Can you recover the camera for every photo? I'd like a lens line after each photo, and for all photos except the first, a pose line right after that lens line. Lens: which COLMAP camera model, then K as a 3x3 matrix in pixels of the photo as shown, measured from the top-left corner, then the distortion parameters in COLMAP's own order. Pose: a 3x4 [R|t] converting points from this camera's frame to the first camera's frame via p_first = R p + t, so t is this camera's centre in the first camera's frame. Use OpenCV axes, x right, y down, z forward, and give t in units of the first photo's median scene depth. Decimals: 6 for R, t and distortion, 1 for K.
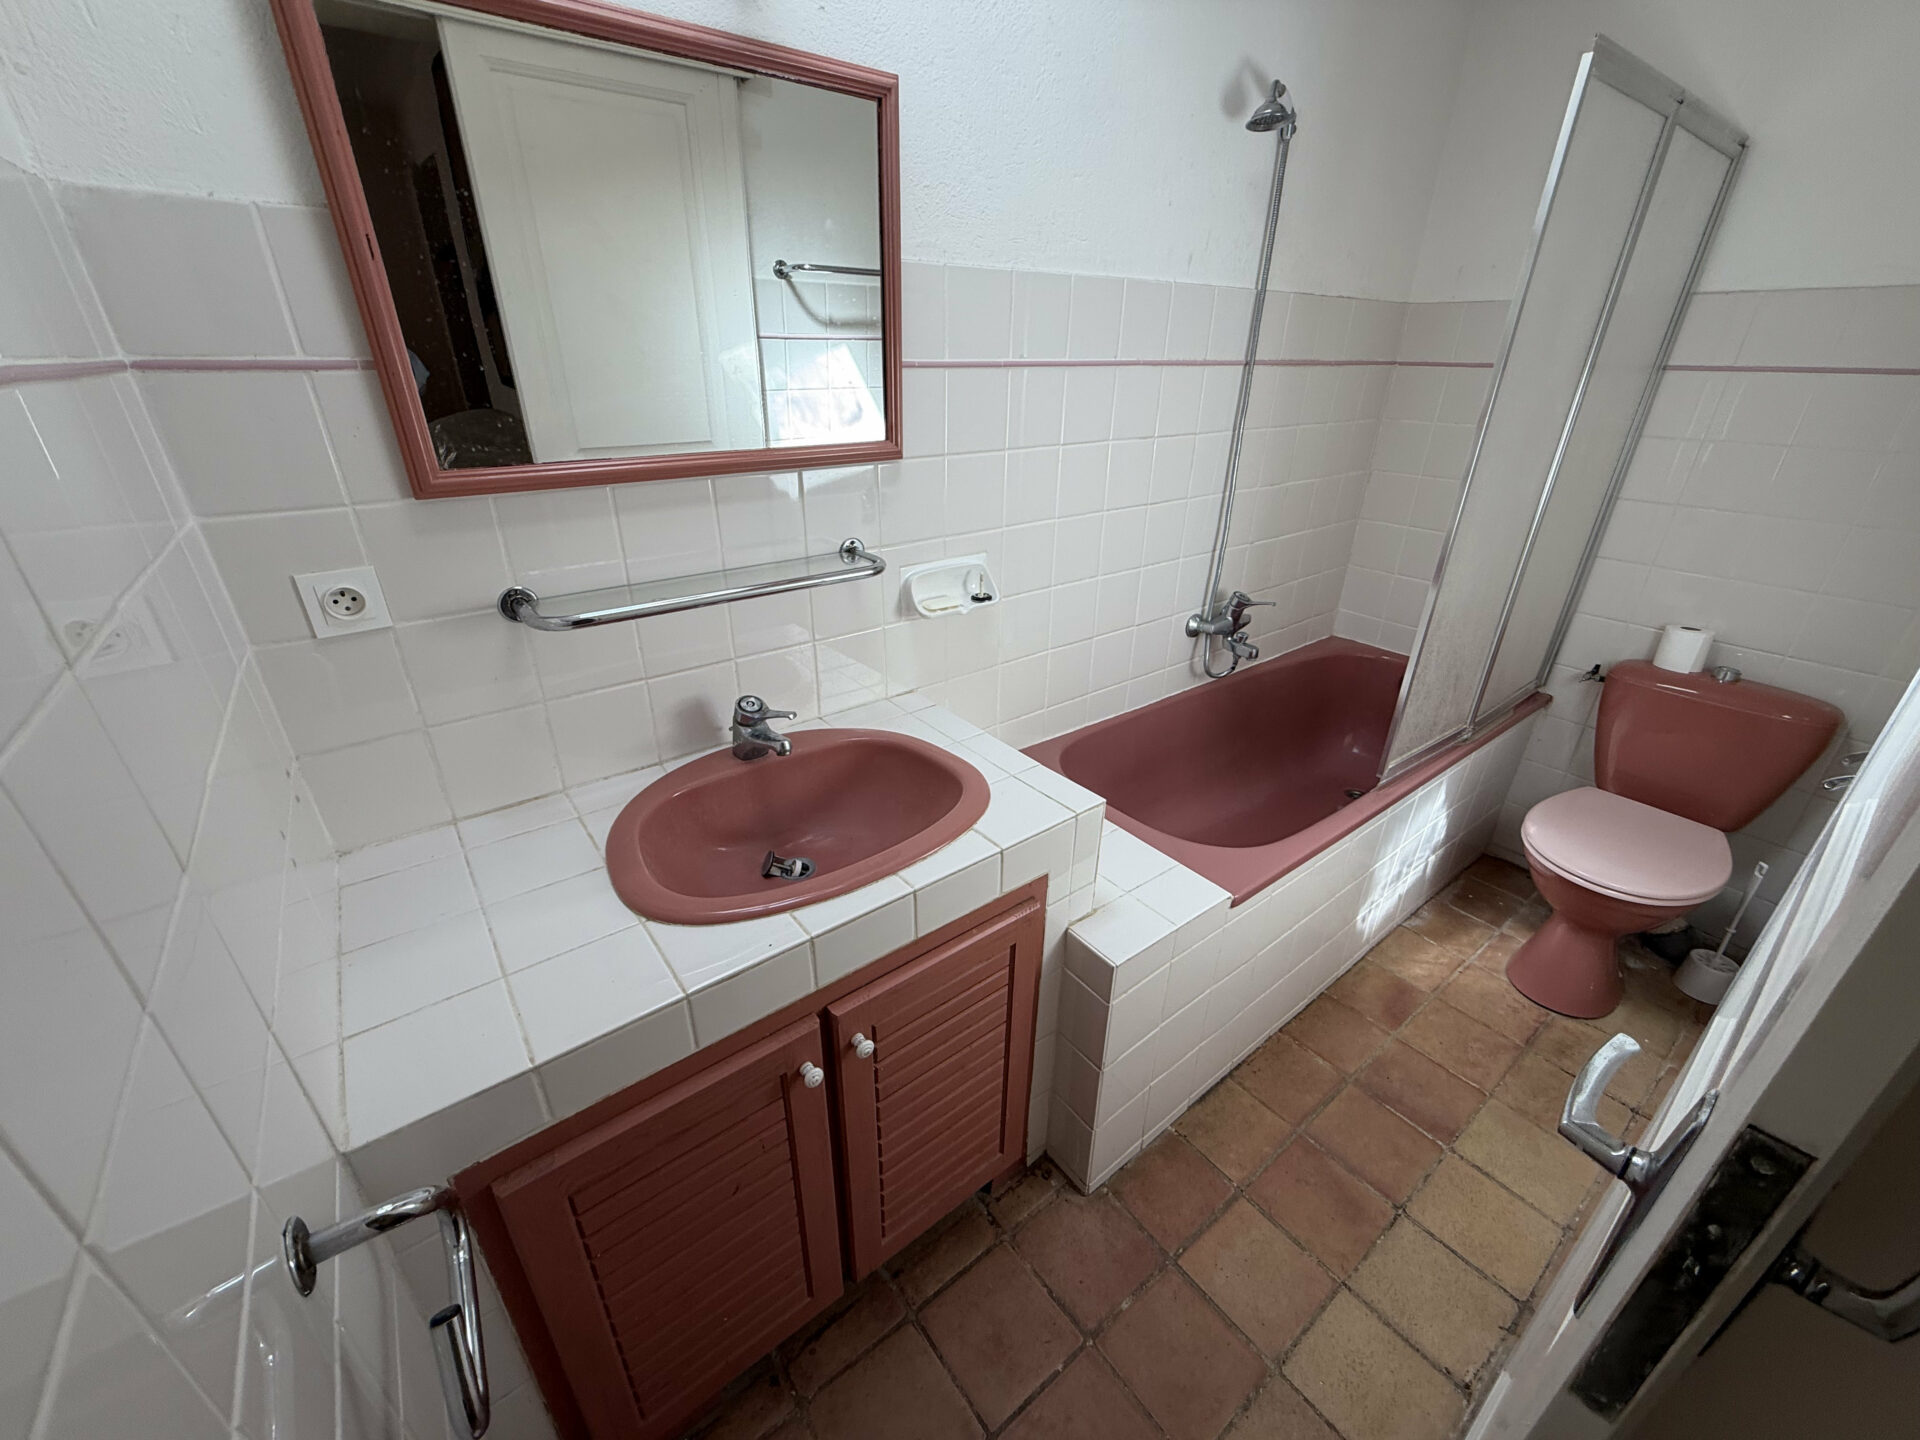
lens RADIAL K [[763.9, 0, 957.1], [0, 763.9, 719.2], [0, 0, 1]] dist [0.000810, -0.000423]
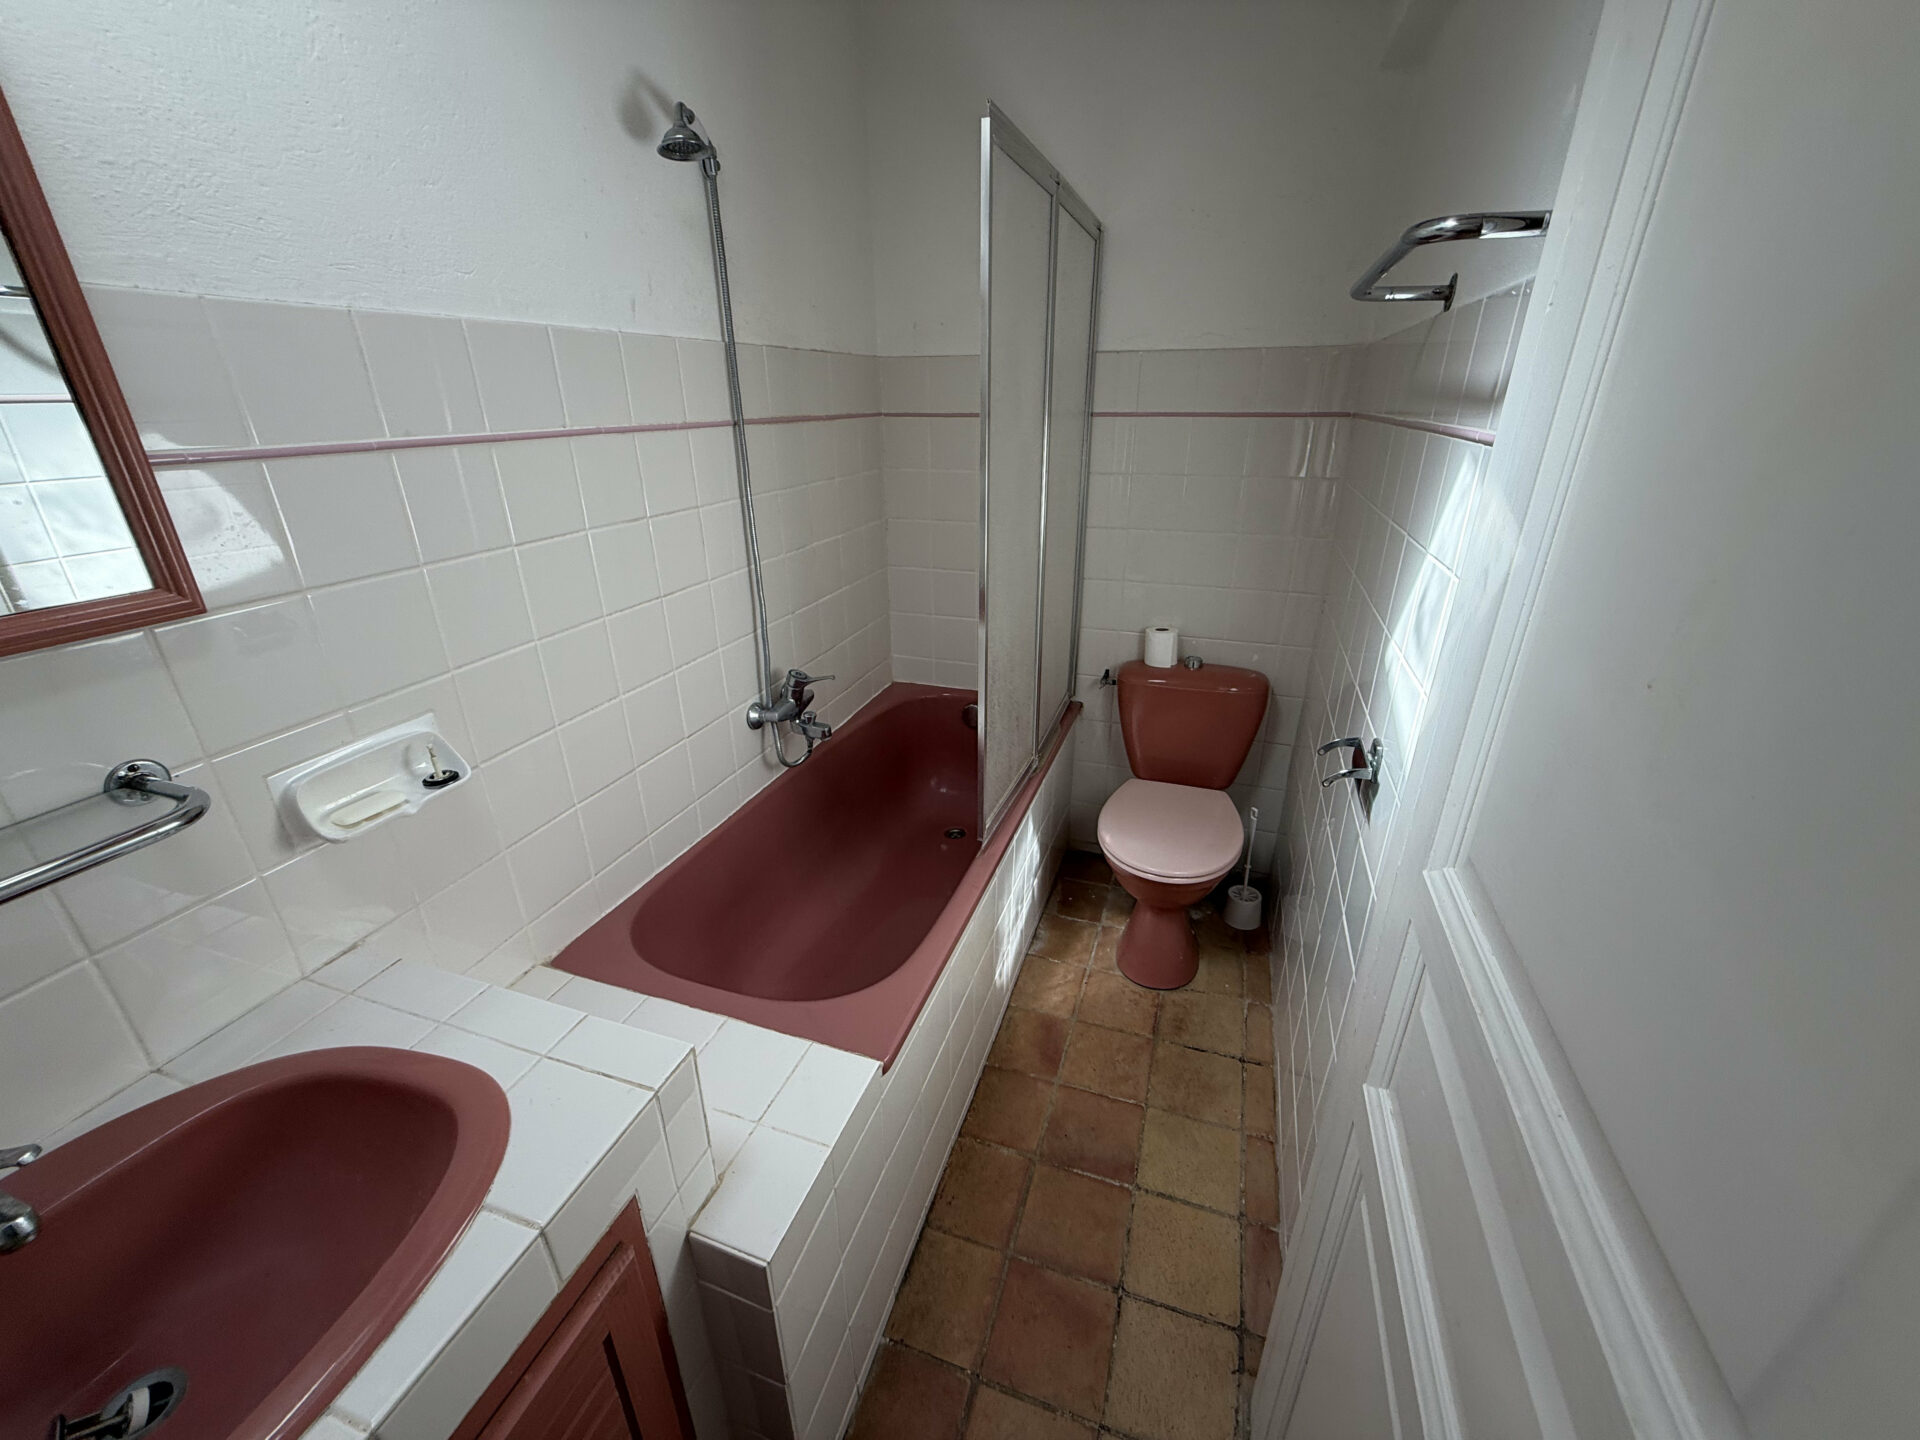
lens RADIAL K [[763.9, 0, 957.9], [0, 763.9, 720.2], [0, 0, 1]] dist [0.000810, -0.000423]
pose [[0.833545, -0.230619, 0.502013, 0.079155], [0.252292, 0.967316, 0.025466, -0.101628], [-0.491479, 0.105427, 0.864485, 0.163487]]
